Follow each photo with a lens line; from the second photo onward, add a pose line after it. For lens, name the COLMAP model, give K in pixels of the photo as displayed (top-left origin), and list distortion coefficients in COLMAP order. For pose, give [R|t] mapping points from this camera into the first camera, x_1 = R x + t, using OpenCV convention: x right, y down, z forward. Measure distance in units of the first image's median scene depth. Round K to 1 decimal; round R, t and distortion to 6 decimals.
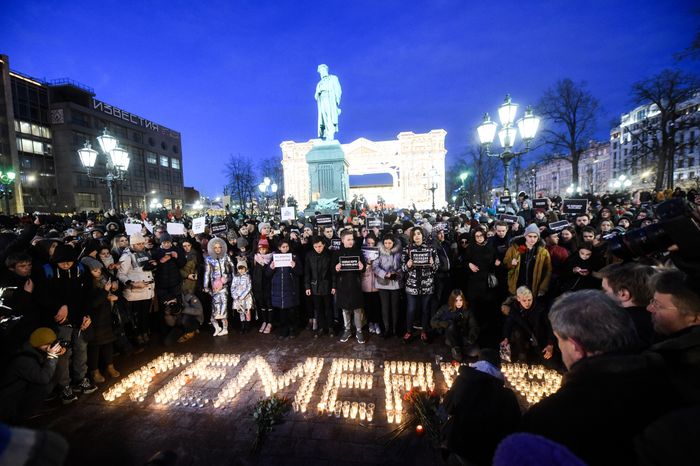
lens RADIAL K [[276.6, 0, 350.7], [0, 276.6, 234.3], [0, 0, 1]] dist [-0.017169, -0.000416]
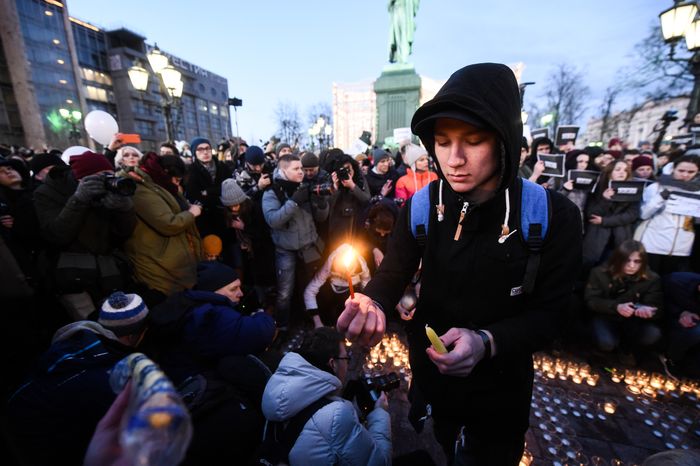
lens RADIAL K [[271.7, 0, 350.7], [0, 271.7, 232.8], [0, 0, 1]] dist [-0.017664, -0.000583]
pose [[0.989457, 0.054360, -0.134237, -0.123131], [-0.032045, 0.986086, 0.163118, 0.039105], [0.141237, -0.157097, 0.977432, 0.146795]]
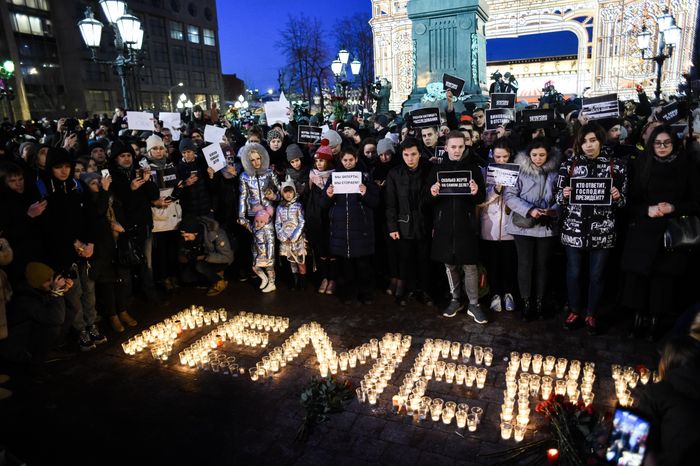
lens RADIAL K [[473.7, 0, 349.1], [0, 473.7, 231.3], [0, 0, 1]] dist [-0.079971, 0.066441]
pose [[0.957787, 0.053482, -0.282461, 0.020181], [-0.005222, 0.985618, 0.168911, 0.011982], [0.287432, -0.160305, 0.944291, -0.005987]]
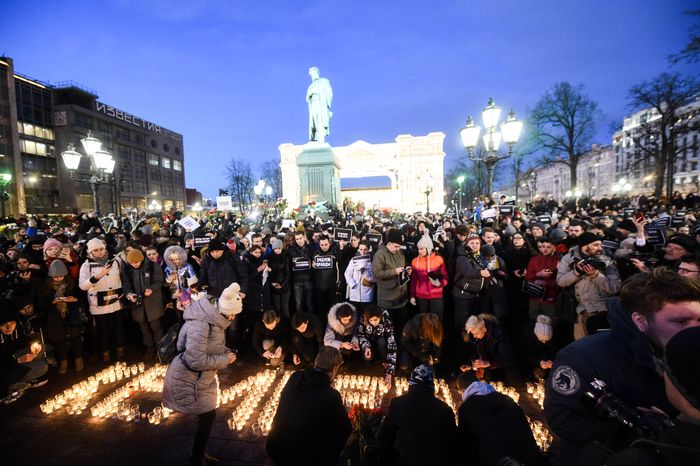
lens RADIAL K [[276.5, 0, 351.4], [0, 276.5, 233.6], [0, 0, 1]] dist [-0.018655, 0.000134]
pose [[0.999942, 0.006348, -0.008687, 0.060829], [-0.006435, 0.999928, -0.010121, -0.007234], [0.008622, 0.010177, 0.999911, 0.013964]]
